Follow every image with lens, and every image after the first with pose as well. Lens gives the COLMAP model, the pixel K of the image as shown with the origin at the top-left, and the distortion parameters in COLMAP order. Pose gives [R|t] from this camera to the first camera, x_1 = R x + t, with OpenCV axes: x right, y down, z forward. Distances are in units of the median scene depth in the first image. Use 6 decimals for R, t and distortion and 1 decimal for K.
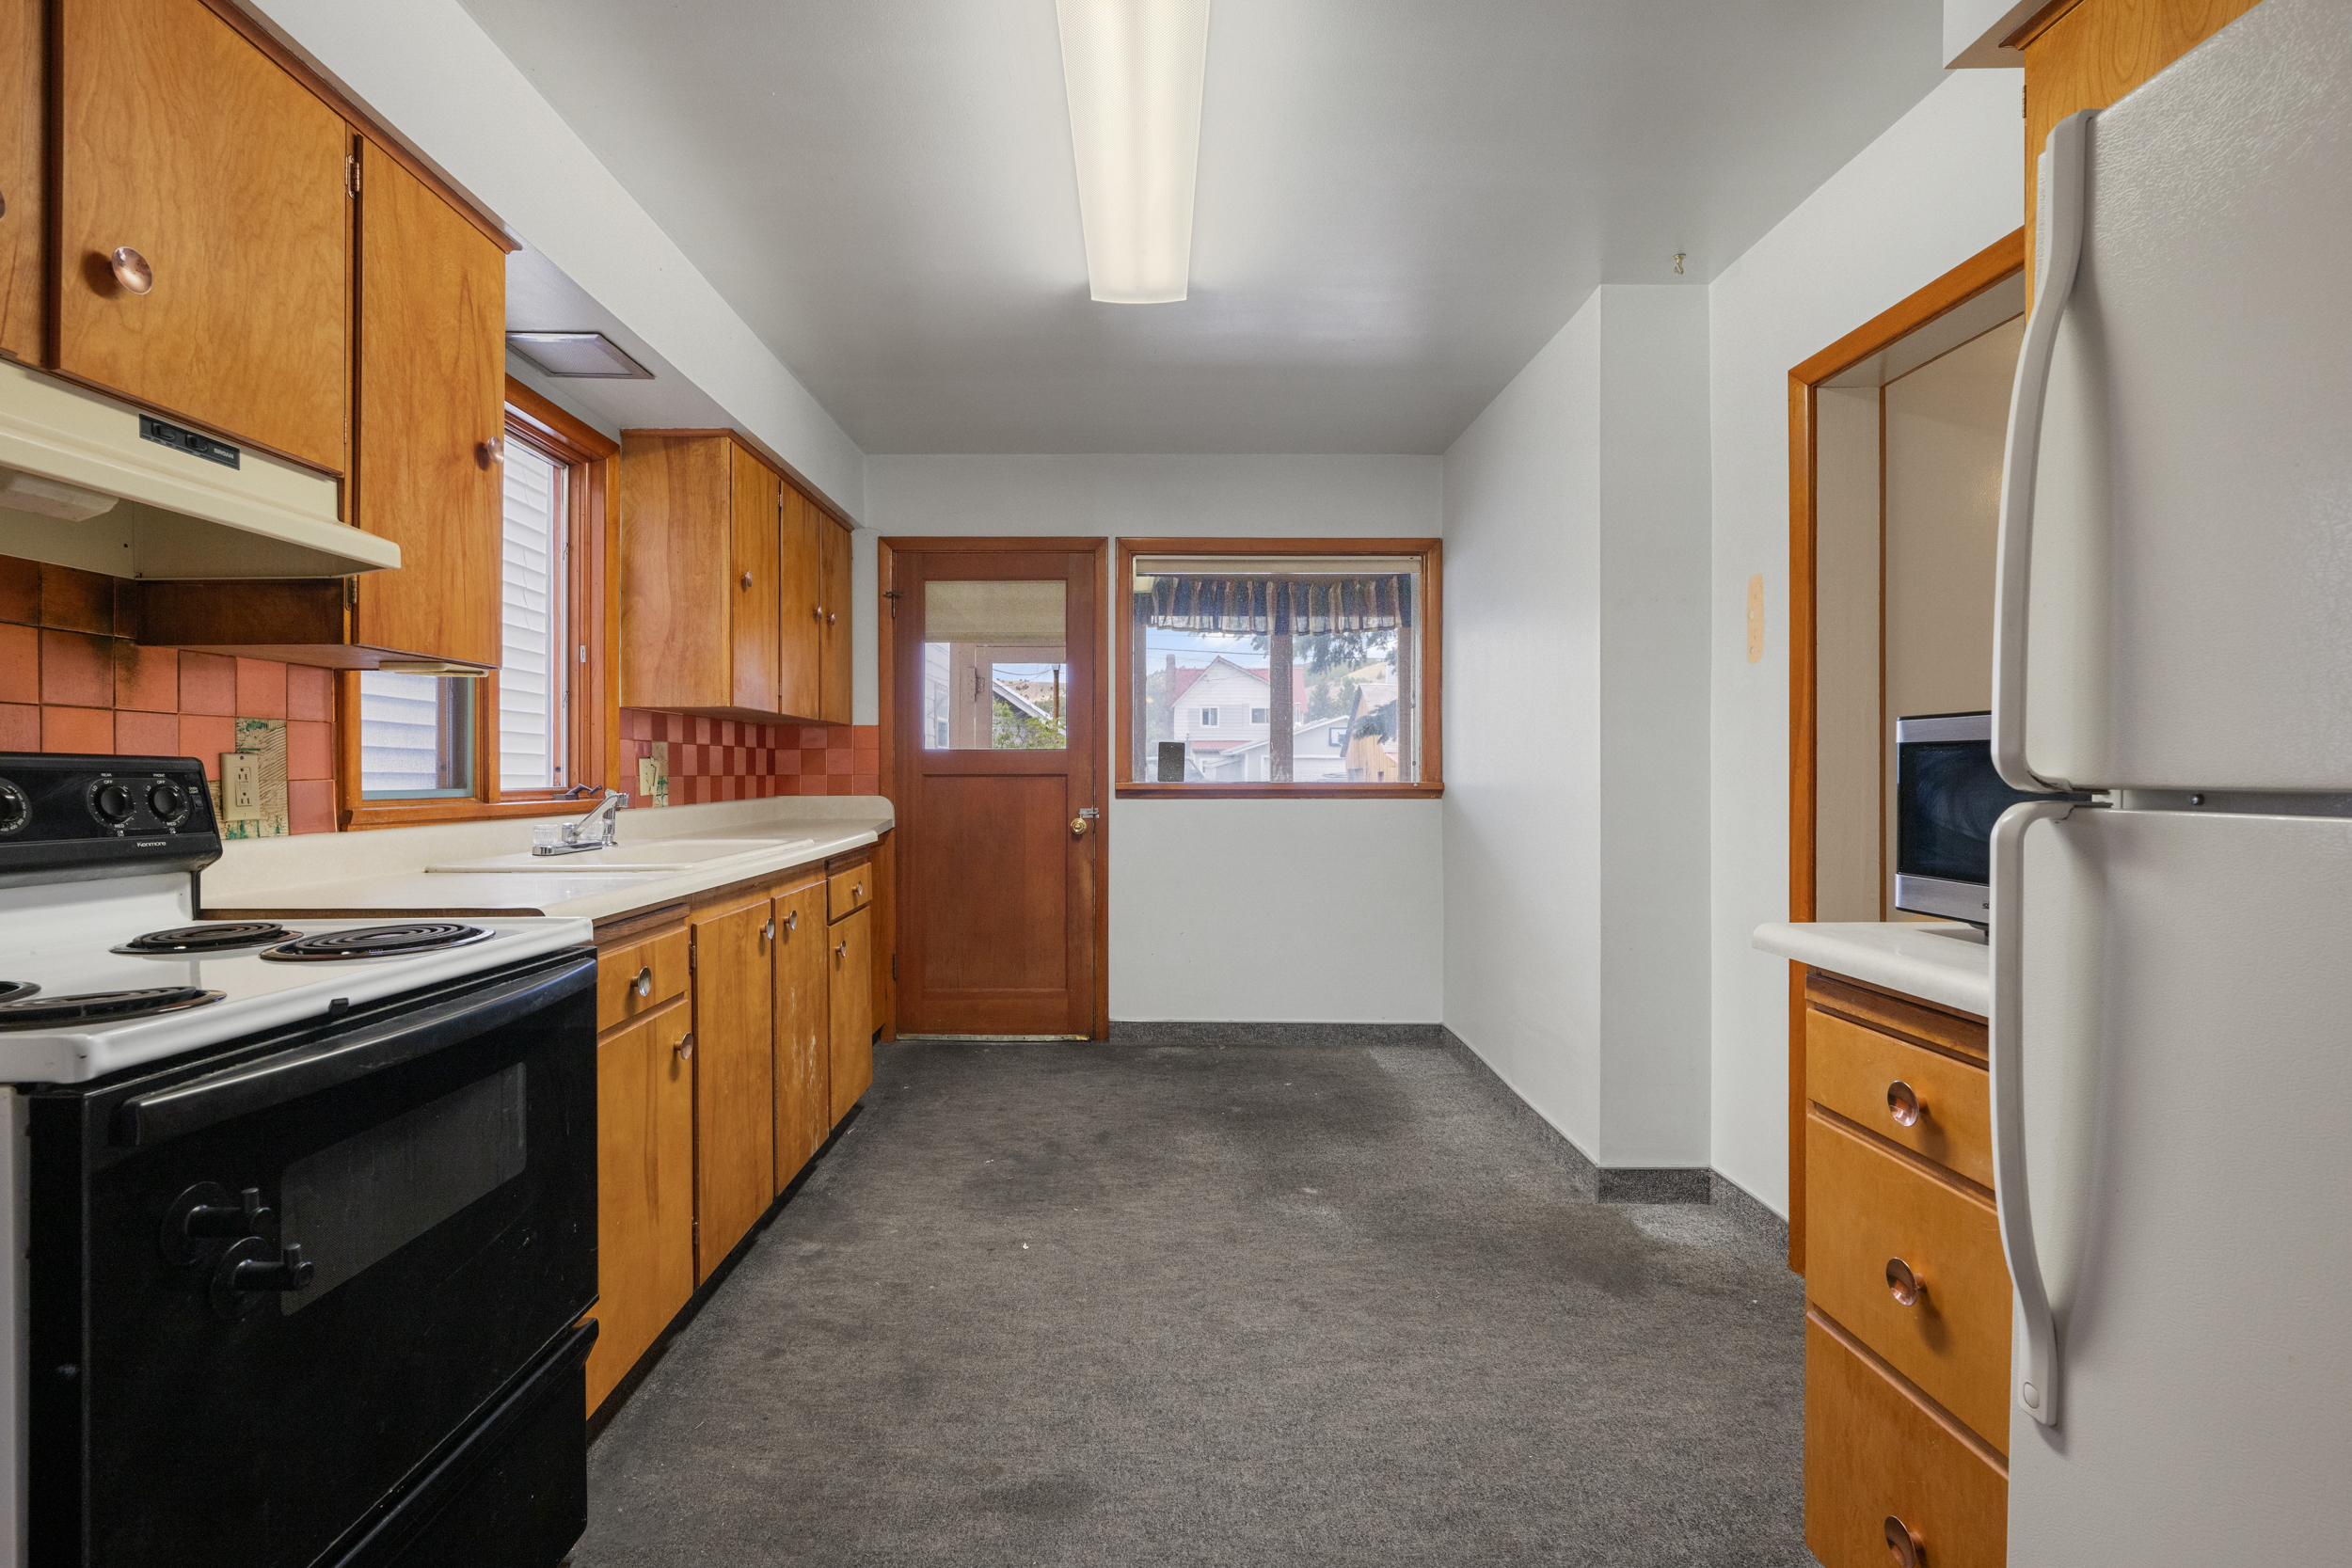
lens RADIAL K [[1021.4, 0, 1110.2], [0, 1021.4, 775.4], [0, 0, 1]] dist [-0.002231, -0.000342]
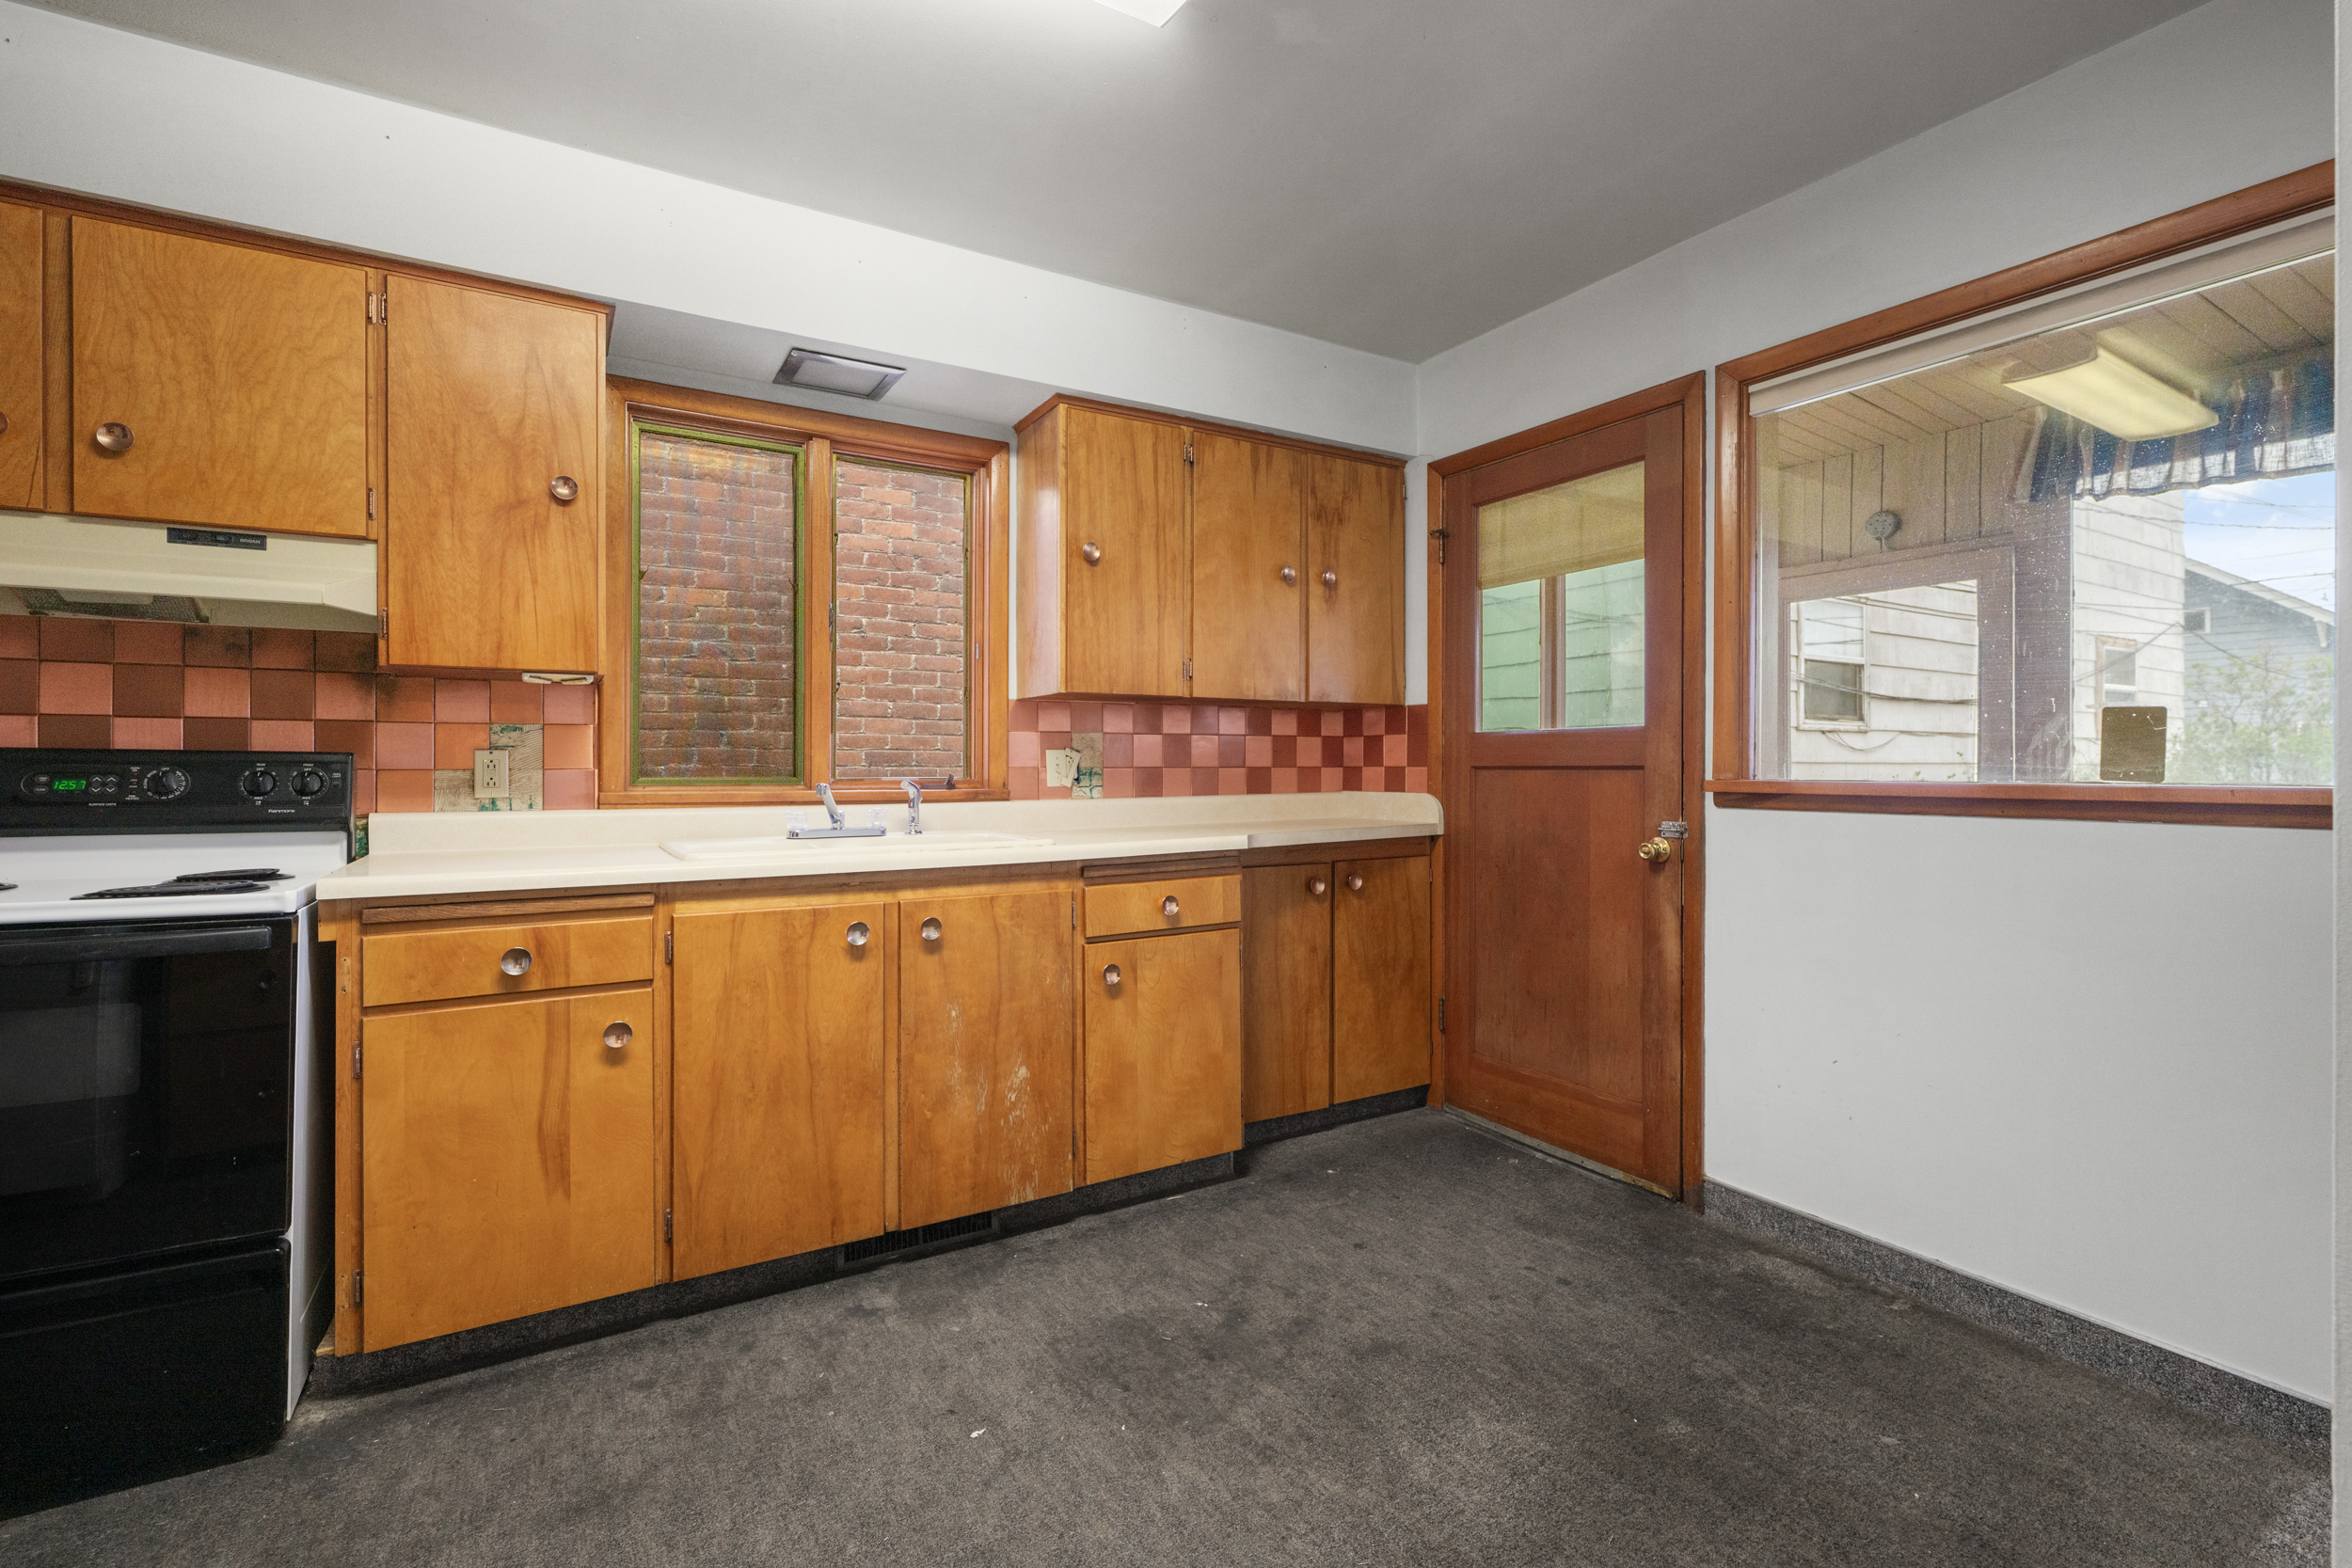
lens RADIAL K [[1026.7, 0, 1195.1], [0, 1026.7, 764.7], [0, 0, 1]] dist [-0.001180, 0.000029]
pose [[0.544913, -0.000320, -0.838492, 0.476925], [-0.002300, 0.999996, -0.001876, -0.000210], [0.838489, 0.002951, 0.544910, 0.592303]]
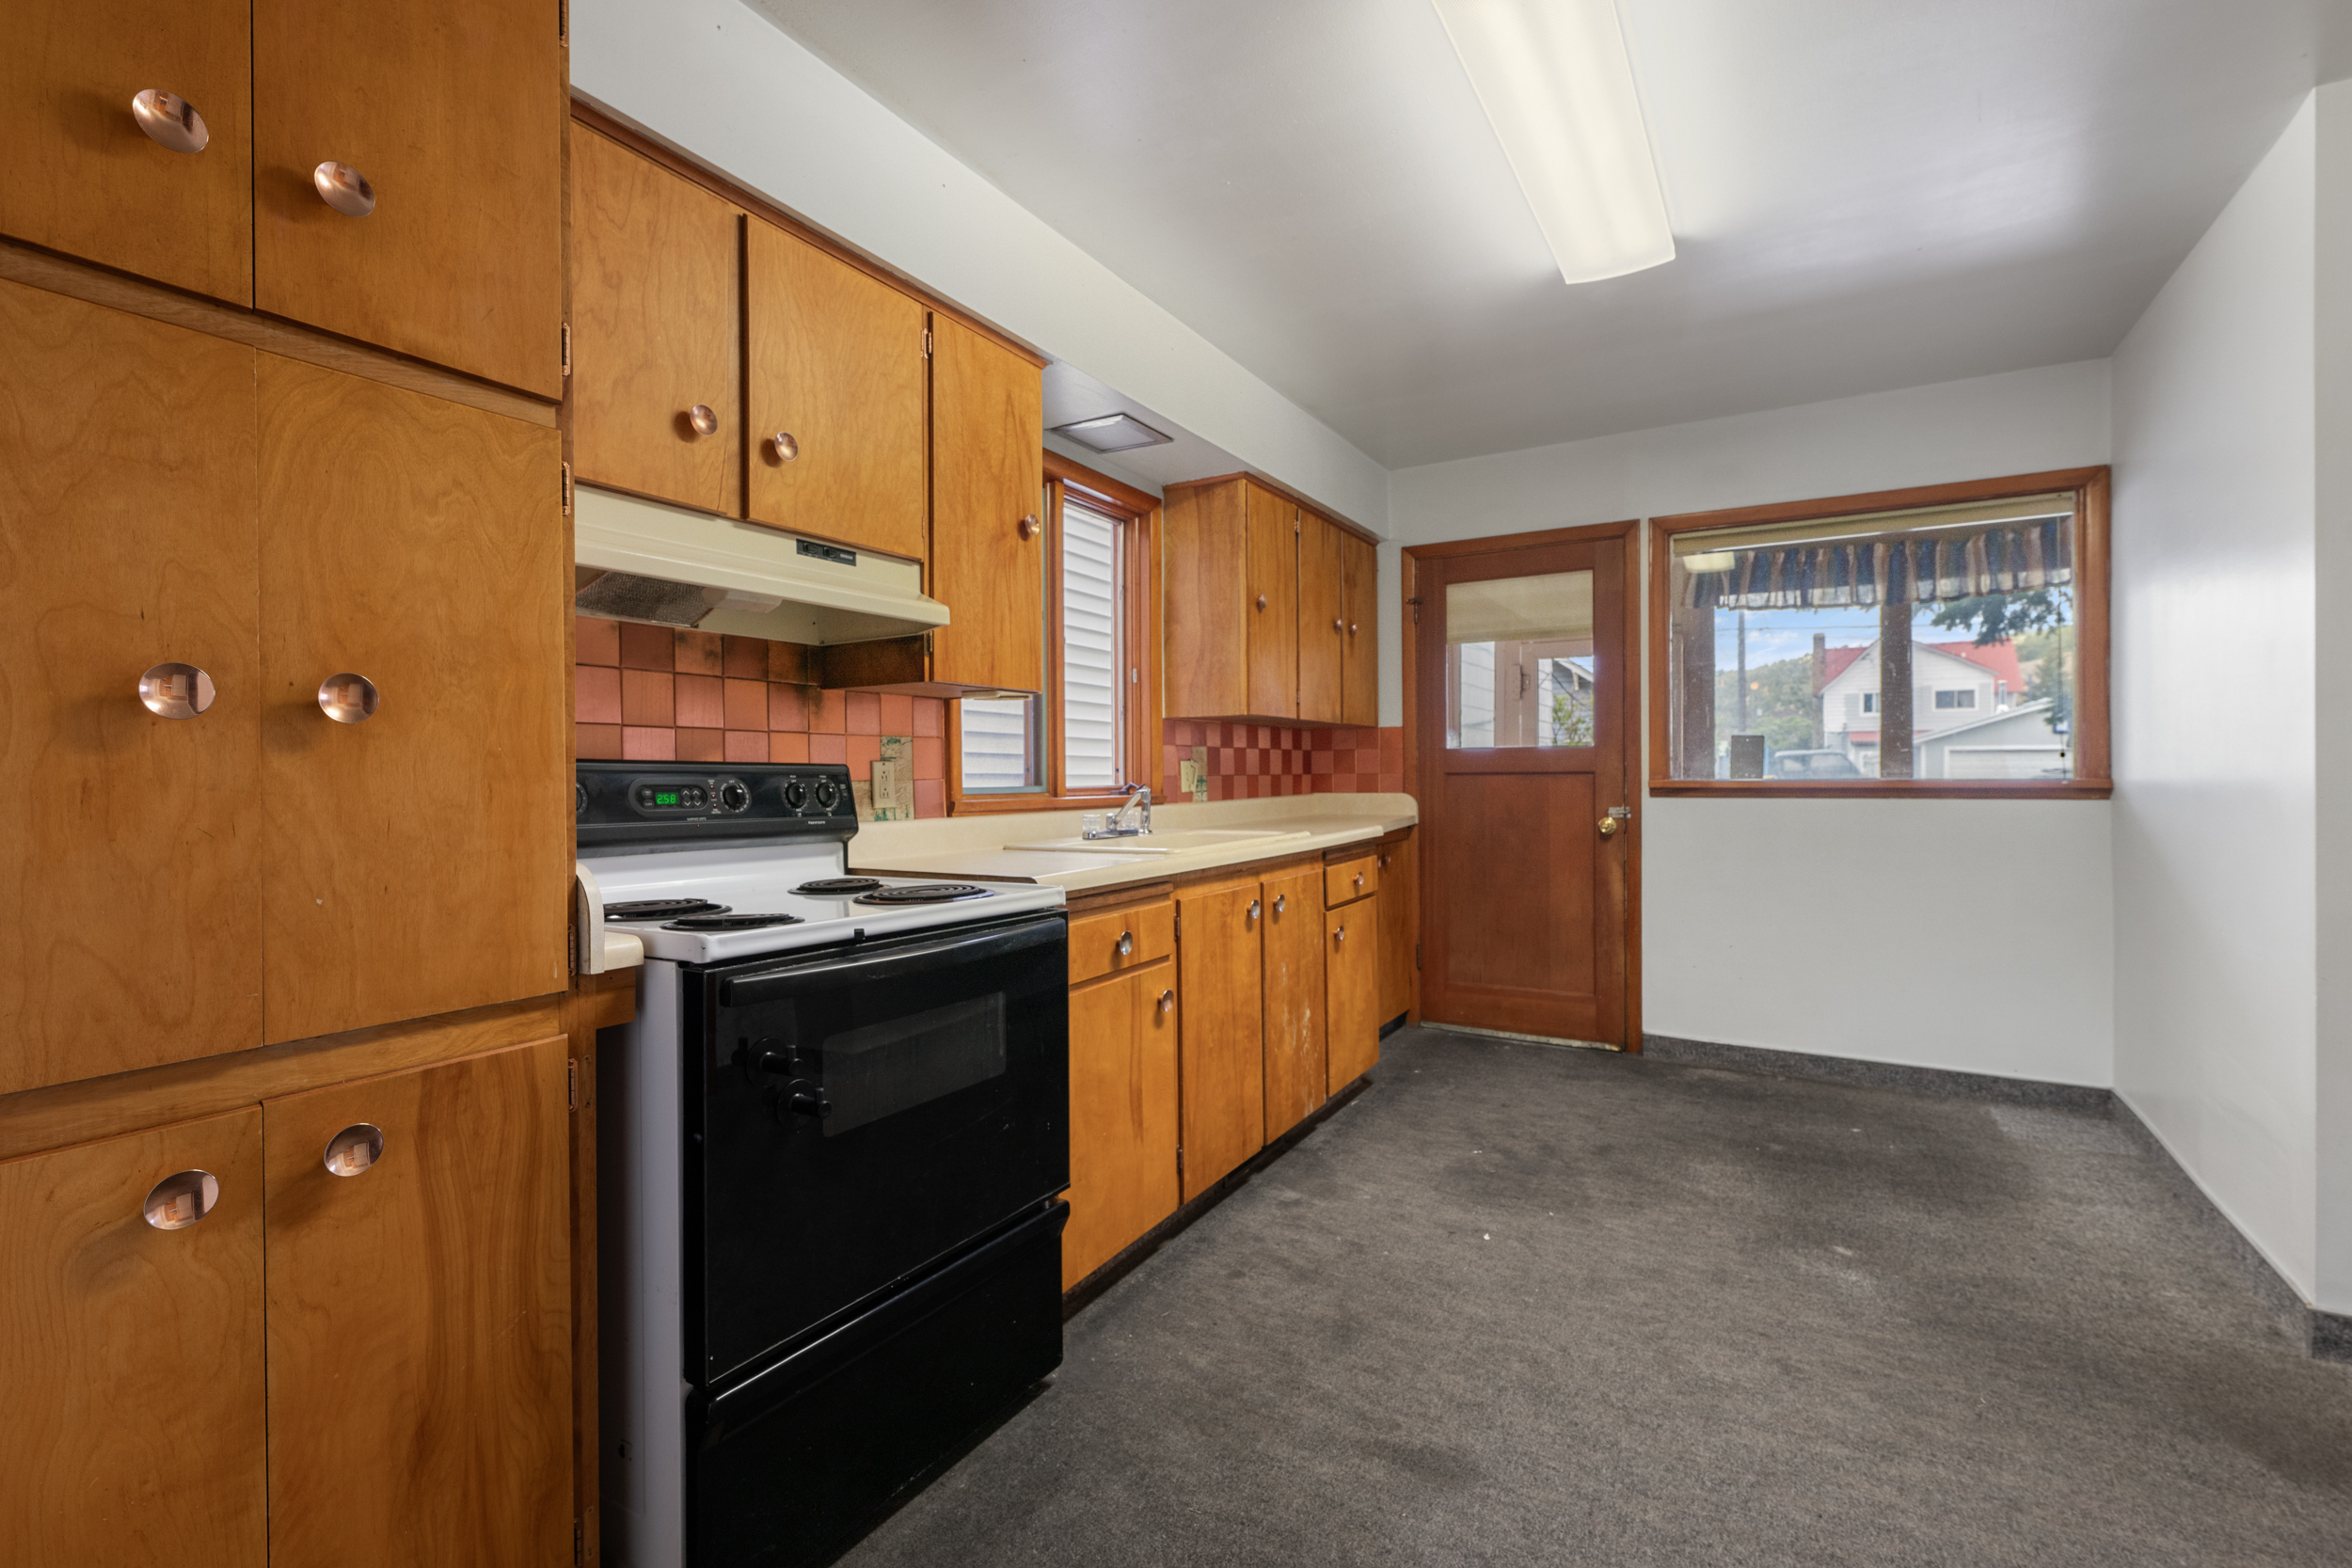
lens RADIAL K [[993.9, 0, 1187.7], [0, 993.9, 779.5], [0, 0, 1]] dist [0.000132, 0.000013]
pose [[0.872507, -0.002968, -0.488593, 0.113623], [0.005628, 0.999976, 0.003976, 0.000655], [0.488569, -0.006219, 0.872503, -0.003910]]
